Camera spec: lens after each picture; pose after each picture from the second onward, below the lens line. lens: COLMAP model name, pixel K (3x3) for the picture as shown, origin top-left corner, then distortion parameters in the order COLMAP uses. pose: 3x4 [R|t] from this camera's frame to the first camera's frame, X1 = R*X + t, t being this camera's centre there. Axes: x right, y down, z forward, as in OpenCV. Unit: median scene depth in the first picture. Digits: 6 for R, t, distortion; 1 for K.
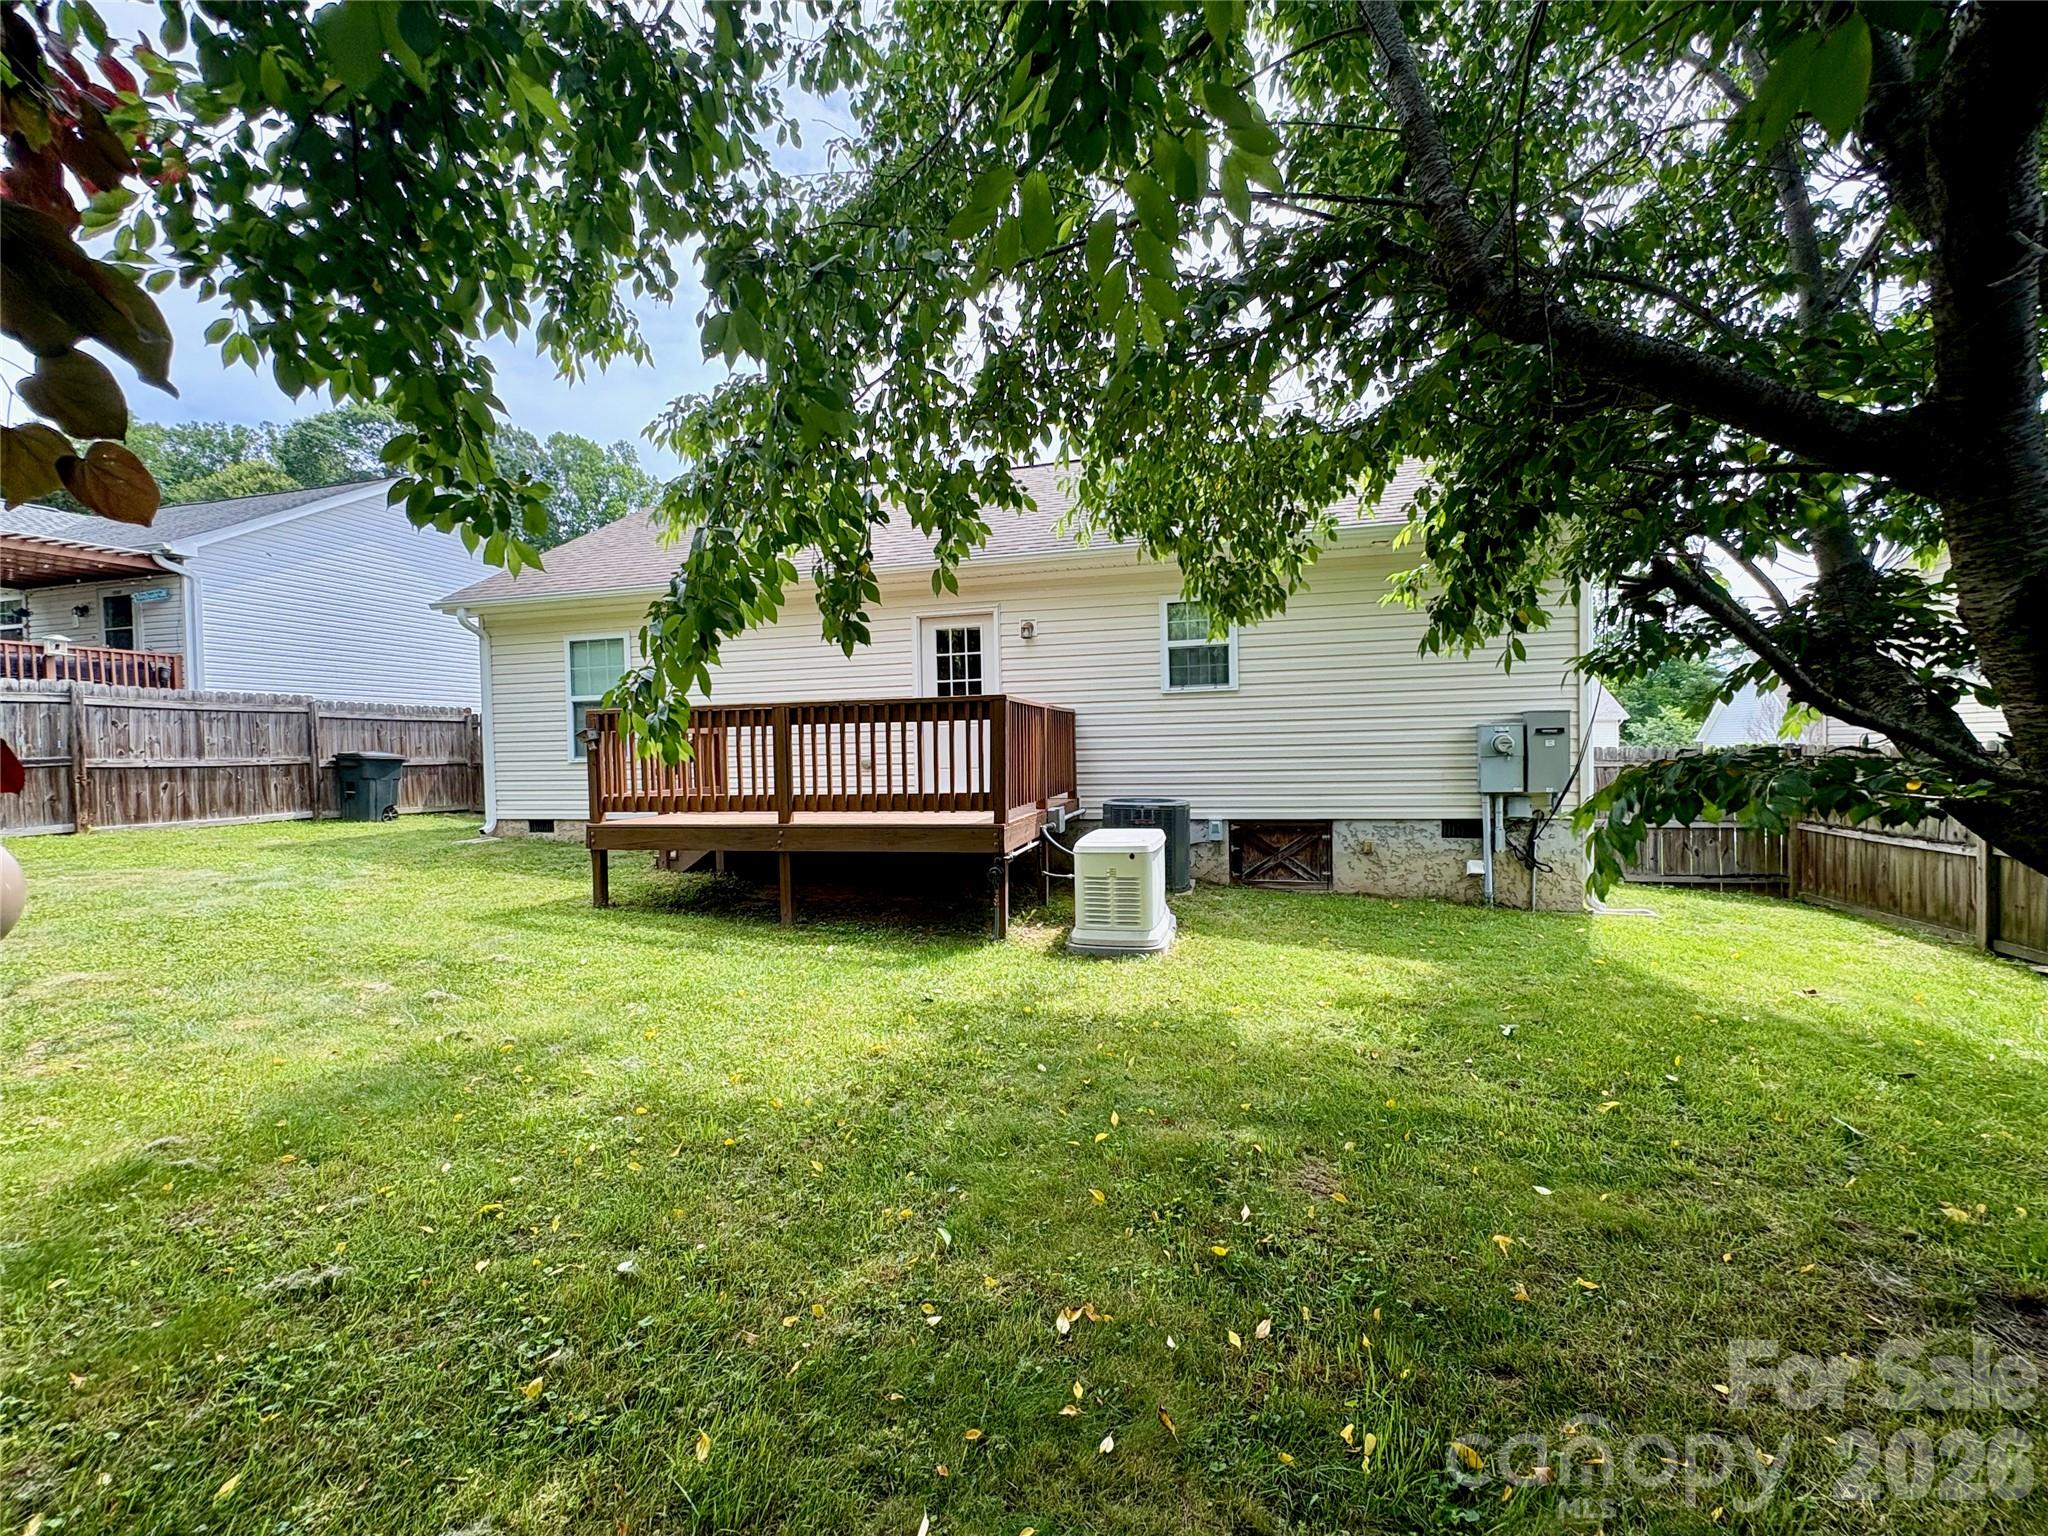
lens RADIAL K [[817.4, 0, 1025.5], [0, 817.4, 770.7], [0, 0, 1]] dist [0.000307, 0.000571]
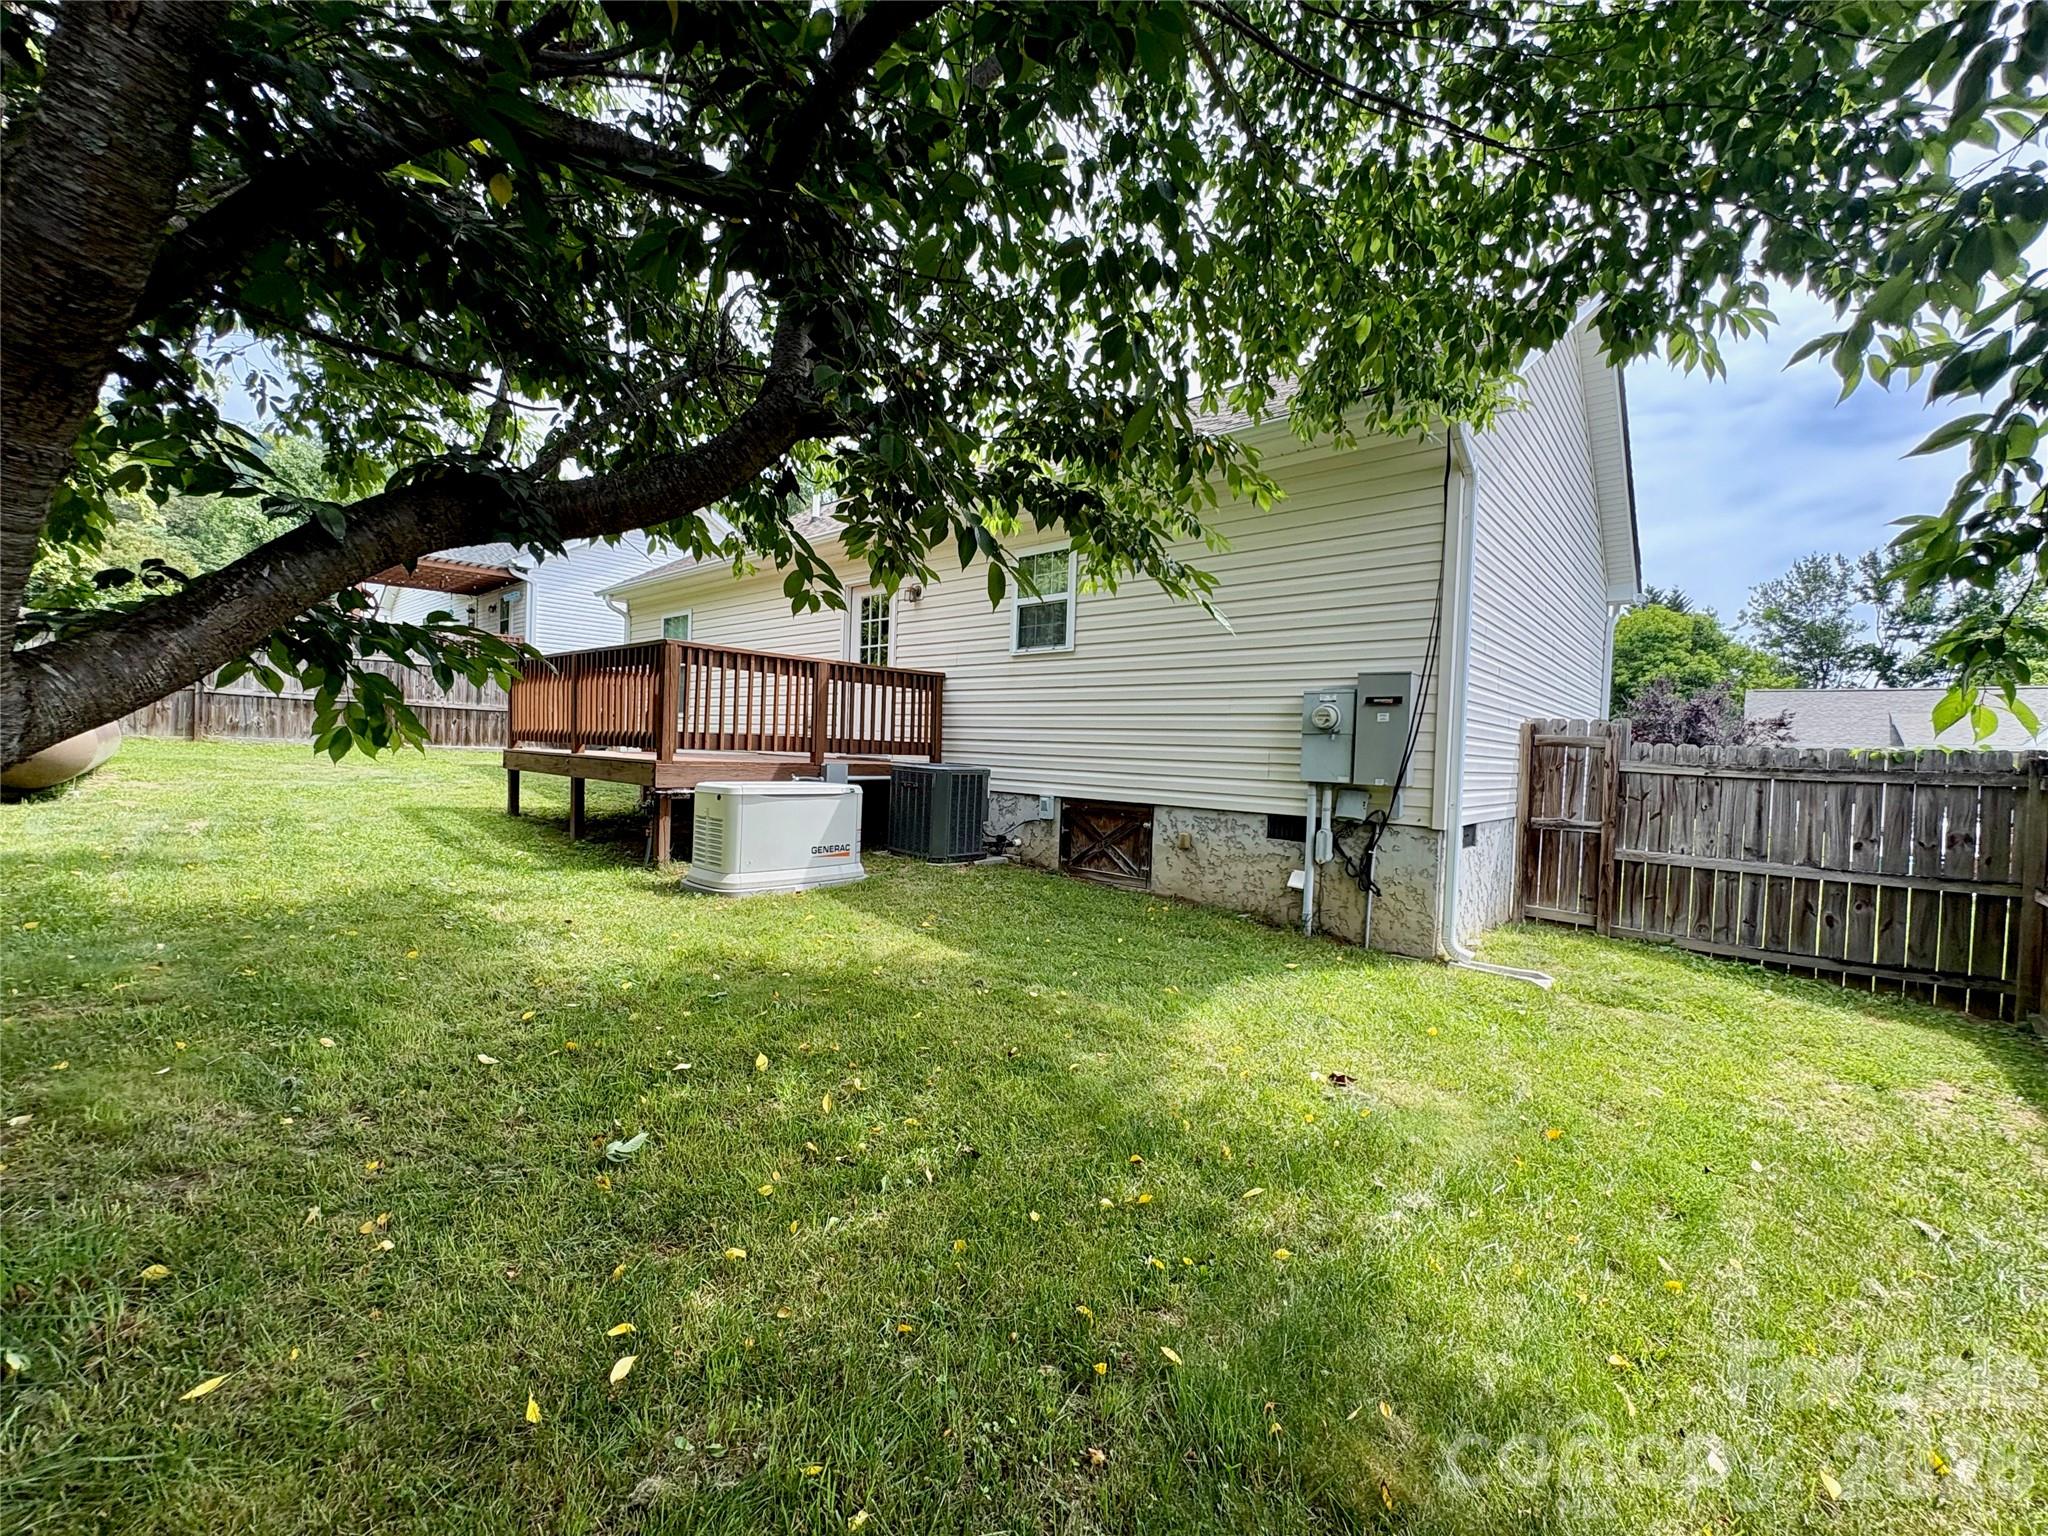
lens RADIAL K [[817.4, 0, 1025.5], [0, 817.4, 770.7], [0, 0, 1]] dist [0.000307, 0.000571]
pose [[0.887802, 0.066009, -0.455467, 0.624219], [-0.068736, 0.997579, 0.010593, 0.024603], [0.455063, 0.021903, 0.890190, 0.190342]]
